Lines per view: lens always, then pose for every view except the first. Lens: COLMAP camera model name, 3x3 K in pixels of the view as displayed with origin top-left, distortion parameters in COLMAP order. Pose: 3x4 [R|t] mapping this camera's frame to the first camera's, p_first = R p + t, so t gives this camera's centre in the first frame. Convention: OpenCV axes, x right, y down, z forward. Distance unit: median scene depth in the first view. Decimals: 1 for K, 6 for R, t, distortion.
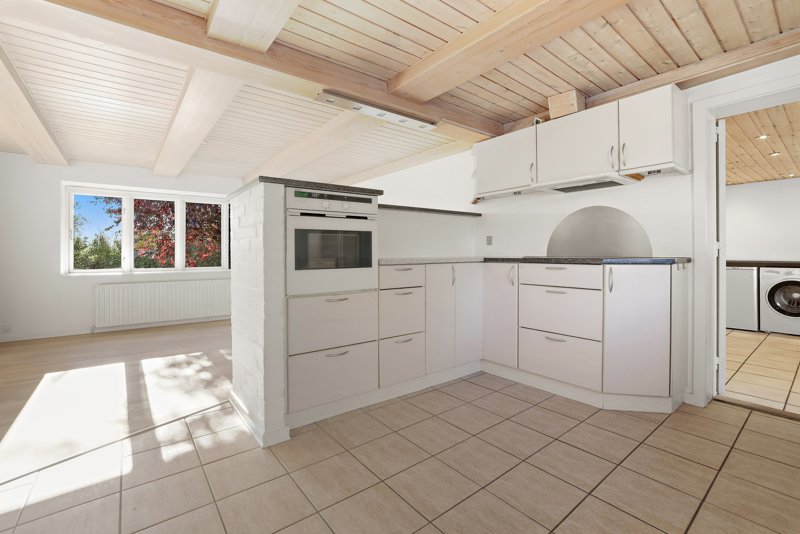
lens RADIAL K [[354.8, 0, 399.9], [0, 354.8, 252.7], [0, 0, 1]] dist [-0.019446, 0.000766]
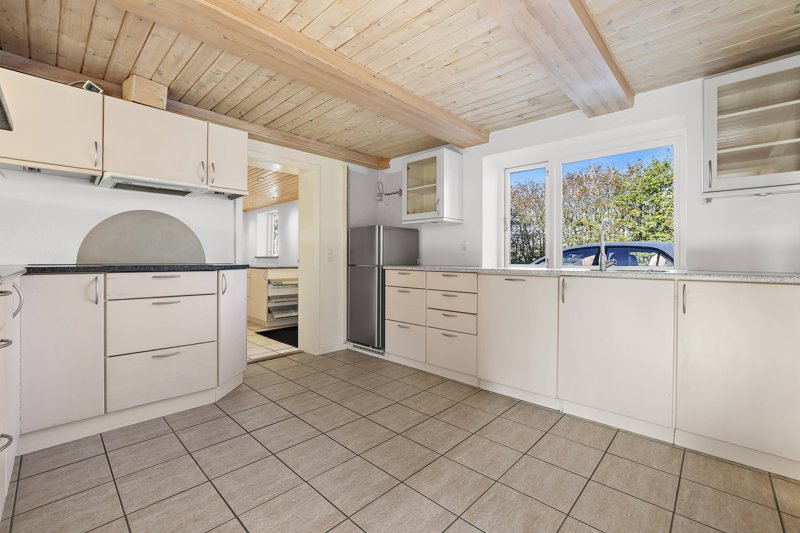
lens RADIAL K [[345.6, 0, 390.9], [0, 345.6, 262.1], [0, 0, 1]] dist [-0.021240, 0.000285]
pose [[-0.128274, -0.004474, 0.991729, -0.508739], [-0.005962, 0.999975, 0.003740, -0.000370], [-0.991721, -0.005433, -0.128298, 0.546285]]
